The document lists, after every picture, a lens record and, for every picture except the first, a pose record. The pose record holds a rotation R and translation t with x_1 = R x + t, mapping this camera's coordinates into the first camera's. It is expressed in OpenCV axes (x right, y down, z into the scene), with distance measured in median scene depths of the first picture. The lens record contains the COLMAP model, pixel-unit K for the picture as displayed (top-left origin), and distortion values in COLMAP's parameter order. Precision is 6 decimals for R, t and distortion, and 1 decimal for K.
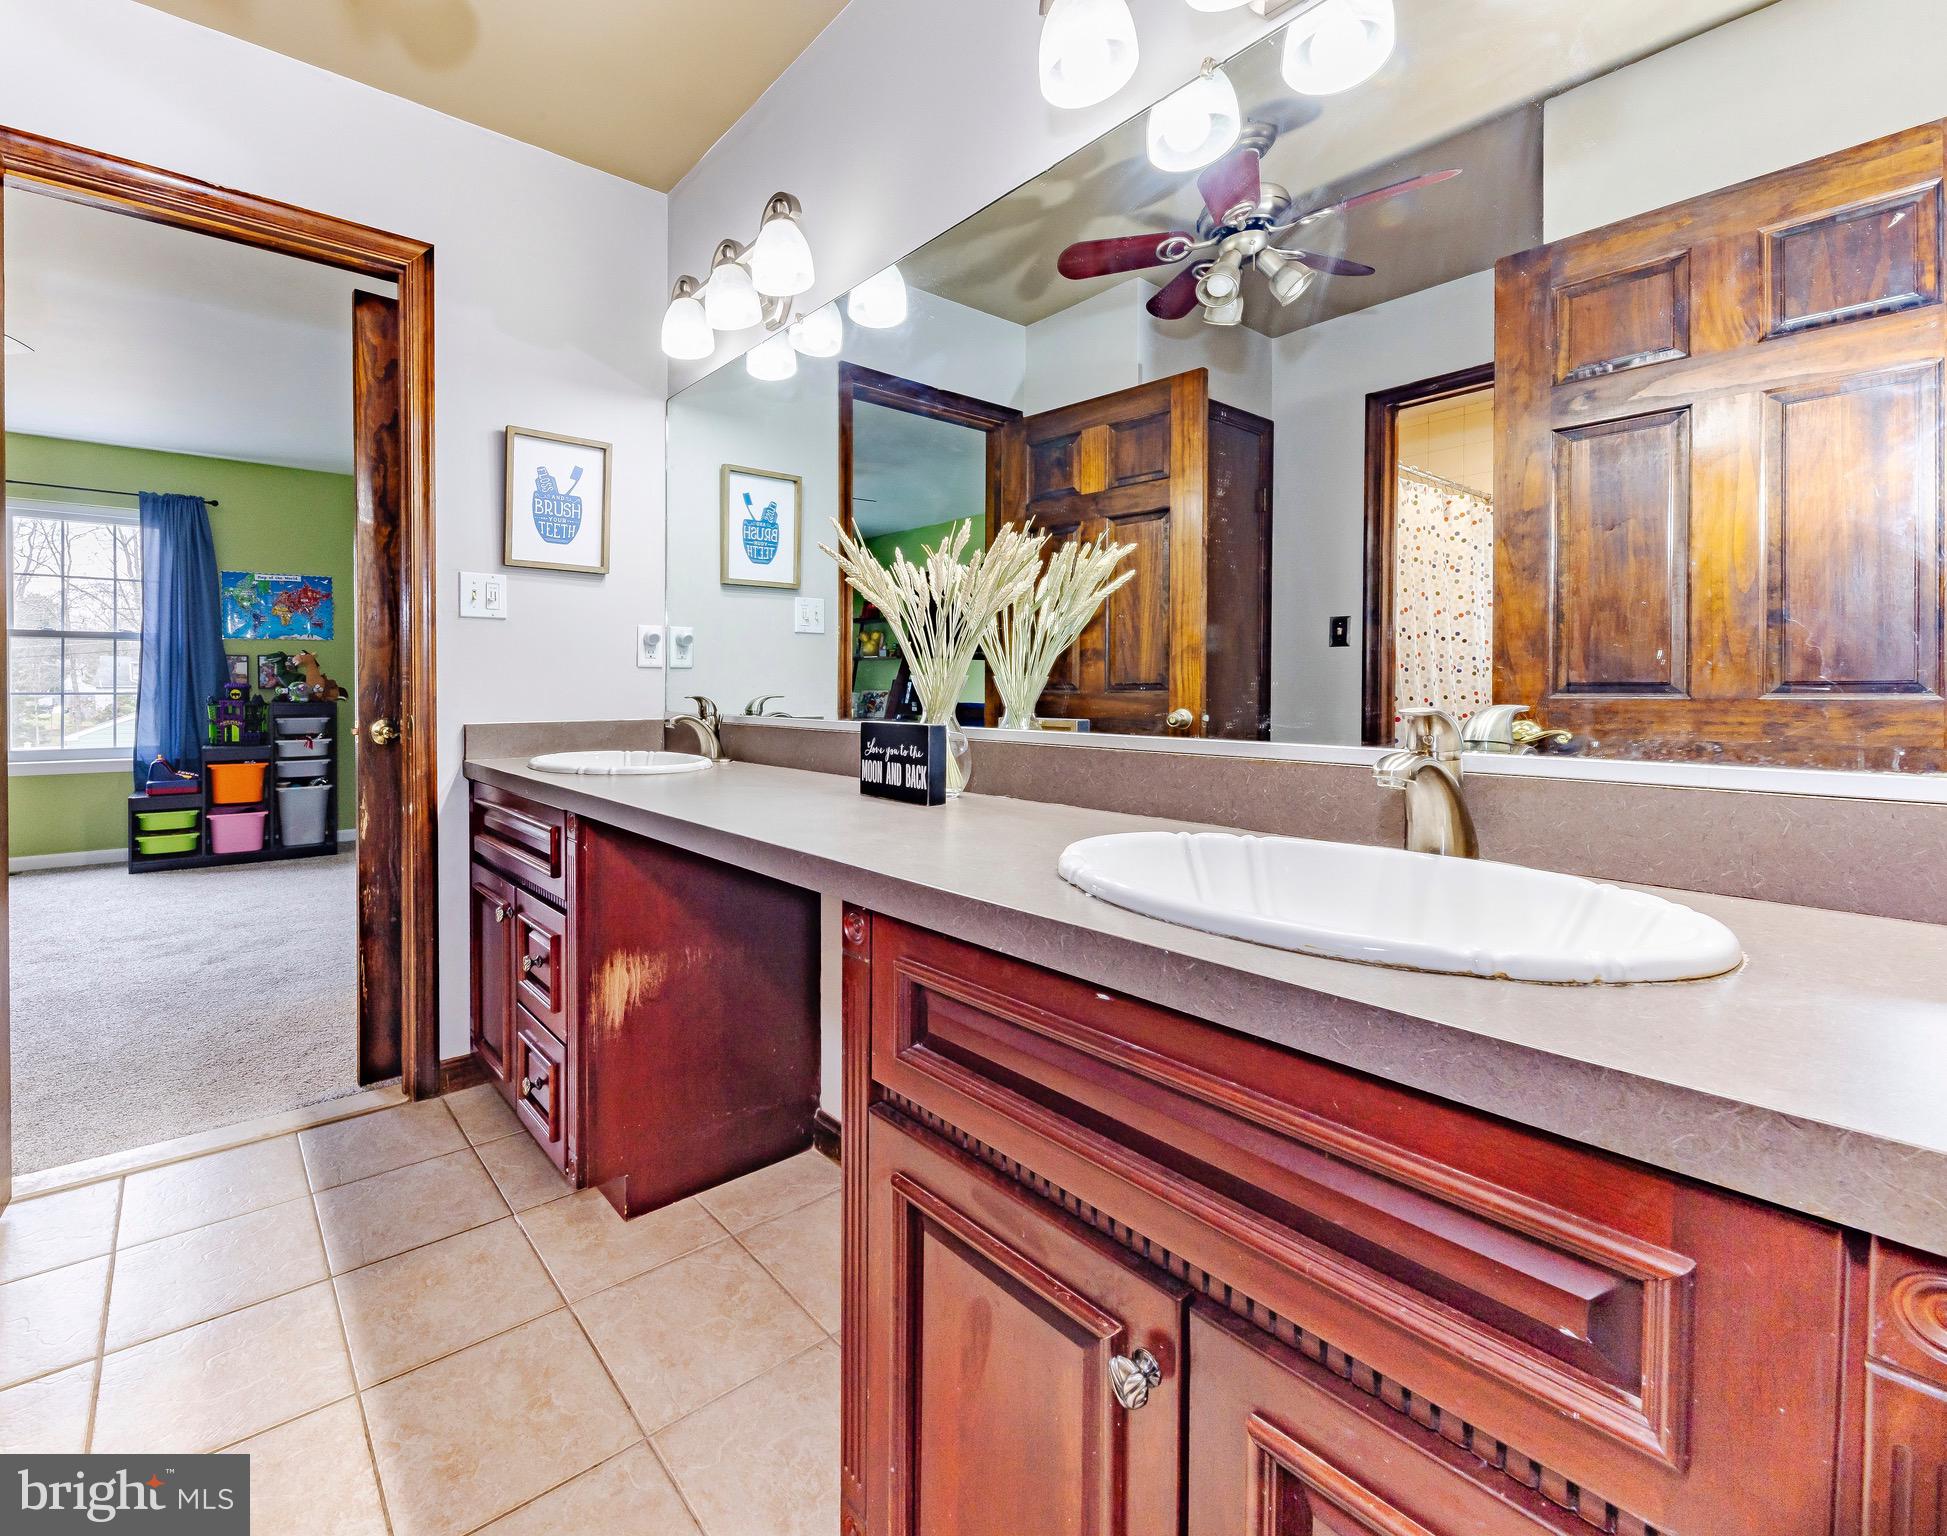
lens RADIAL K [[886.1, 0, 820.6], [0, 886.1, 695.2], [0, 0, 1]] dist [0.002943, -0.001921]
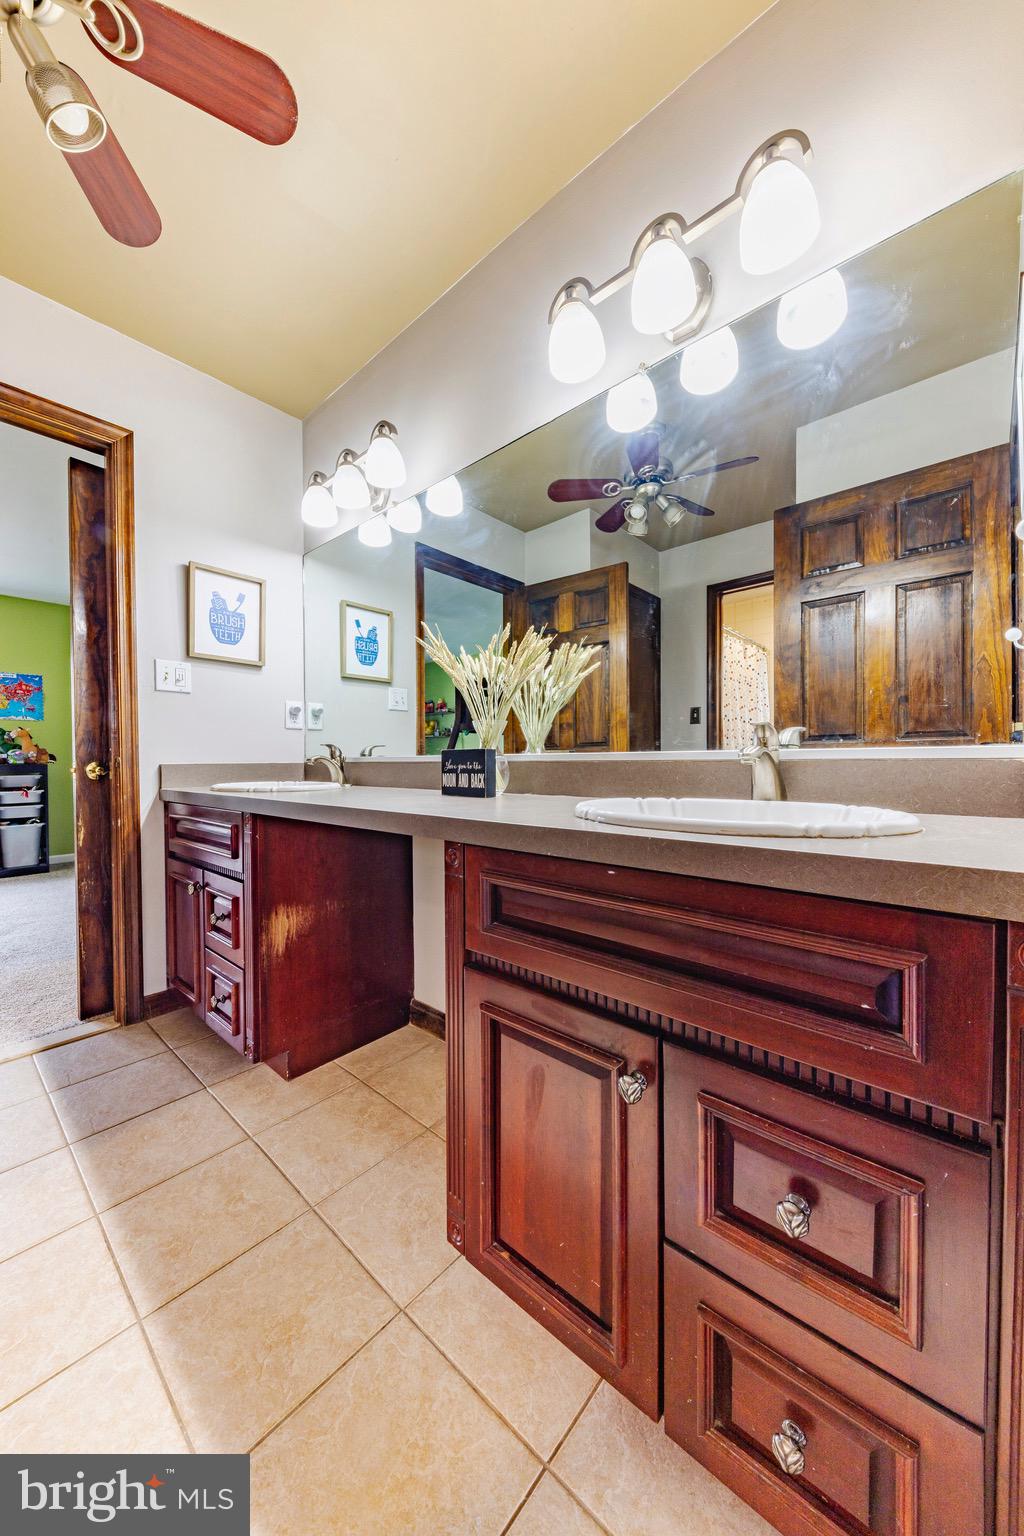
lens RADIAL K [[539.7, 0, 516.3], [0, 539.7, 765.4], [0, 0, 1]] dist [0.002879, -0.002323]
pose [[0.975475, -0.010078, 0.219882, -0.026453], [0.009501, 0.999948, 0.003682, 0.037703], [-0.219907, -0.001503, 0.975520, 0.005426]]
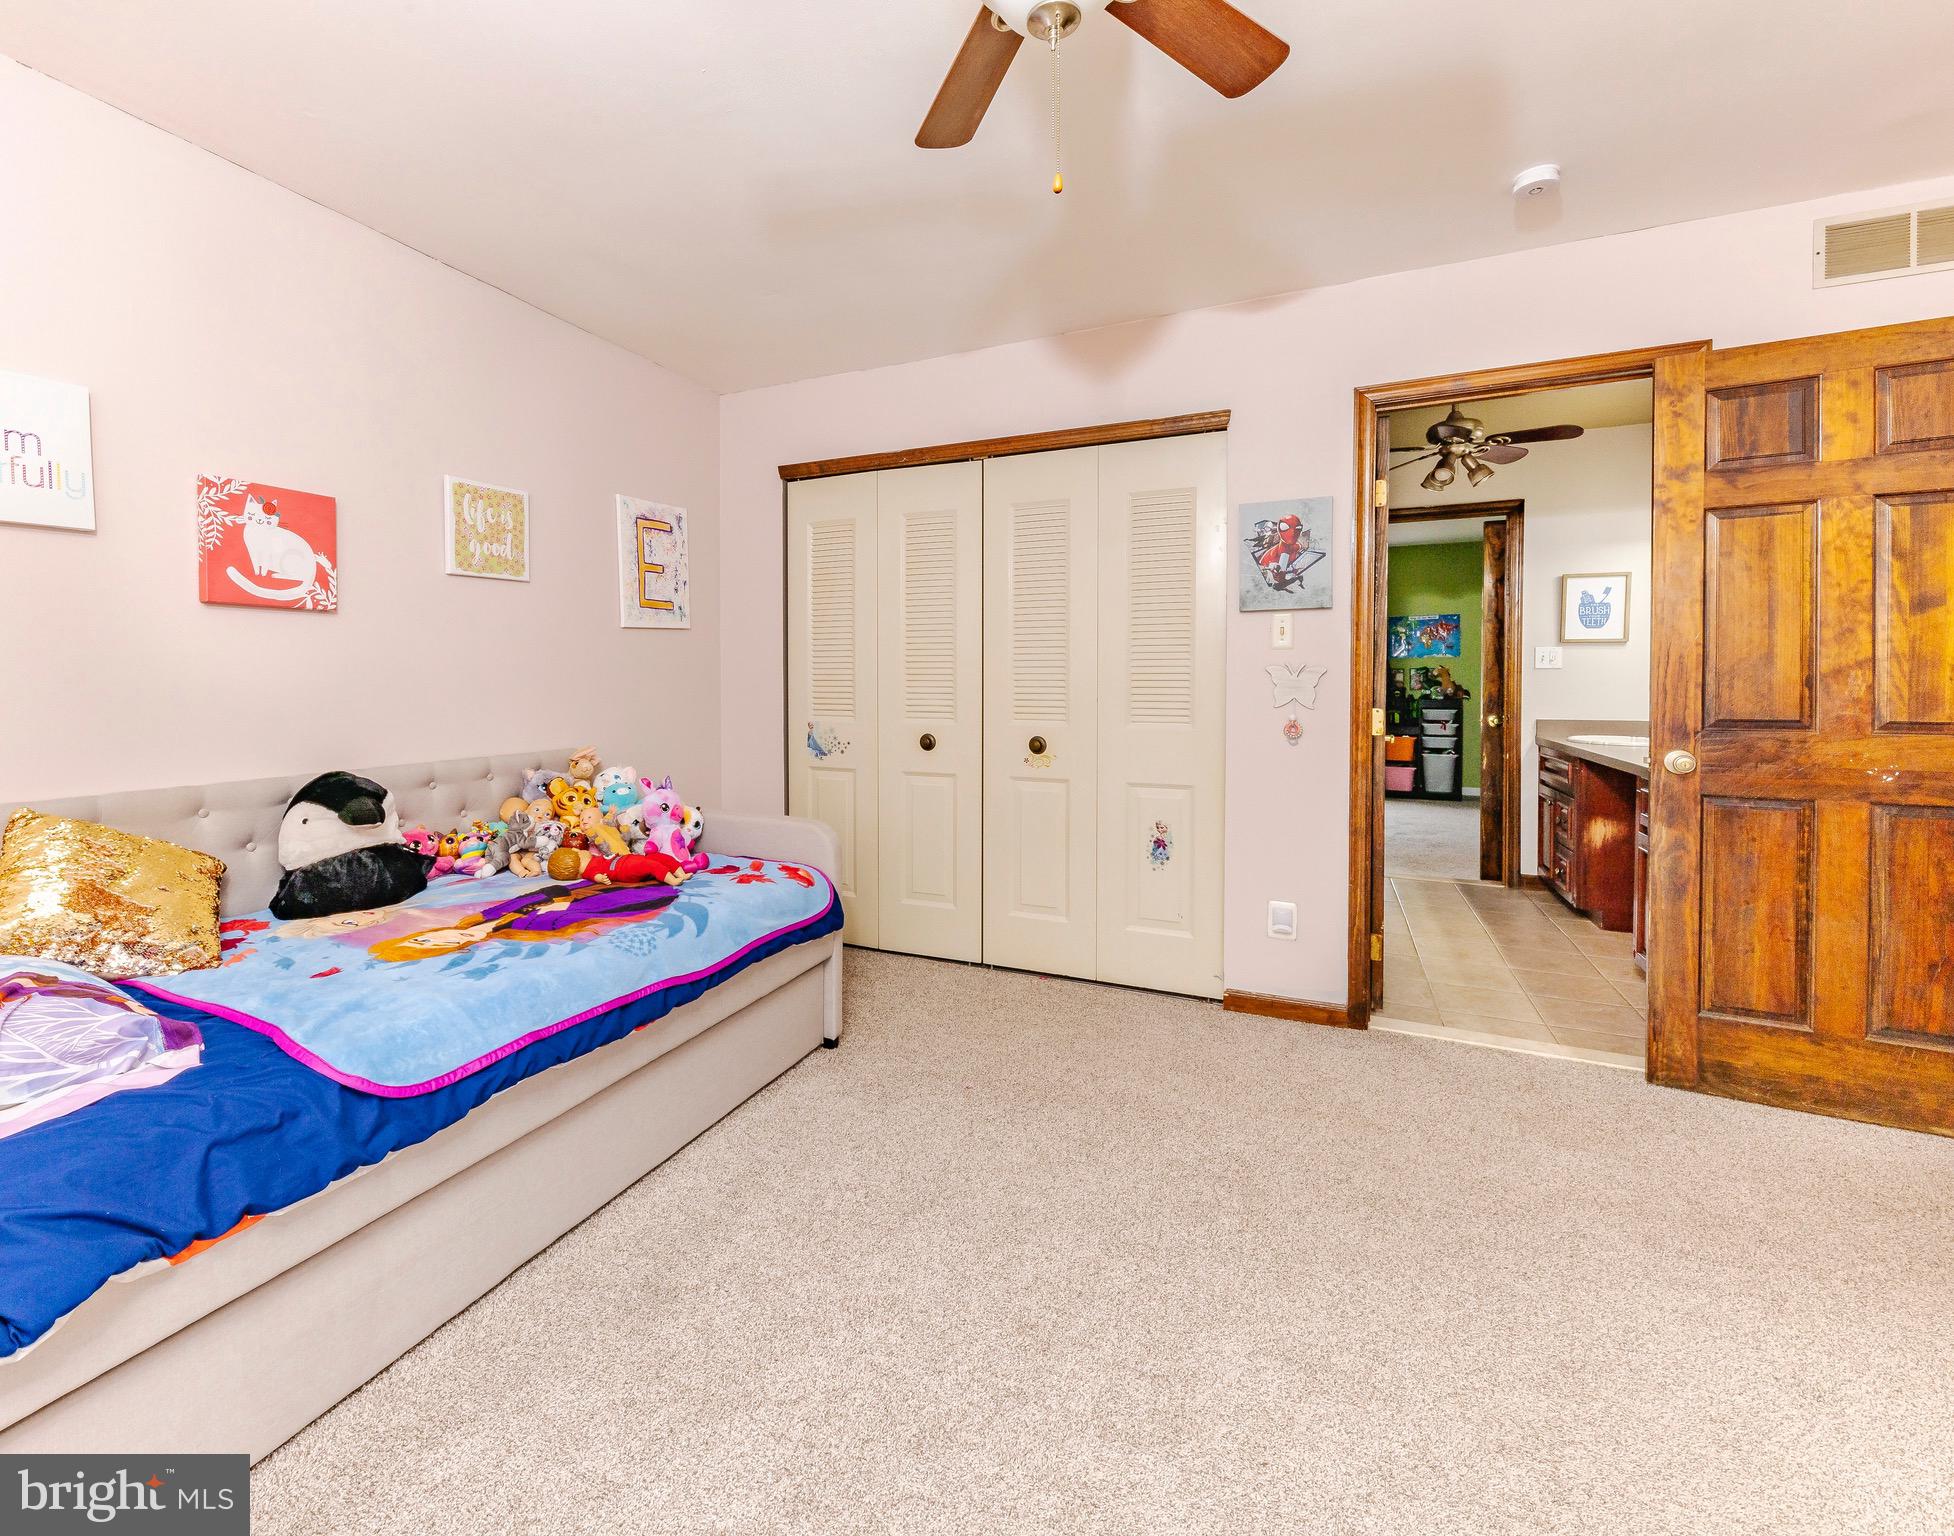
lens RADIAL K [[823.8, 0, 931.5], [0, 823.8, 689.2], [0, 0, 1]] dist [0.010039, 0.000091]
pose [[0.489179, 0.013501, -0.872079, 0.631516], [-0.008048, 0.999907, 0.010966, -0.049591], [0.872146, 0.001654, 0.489243, -1.260431]]
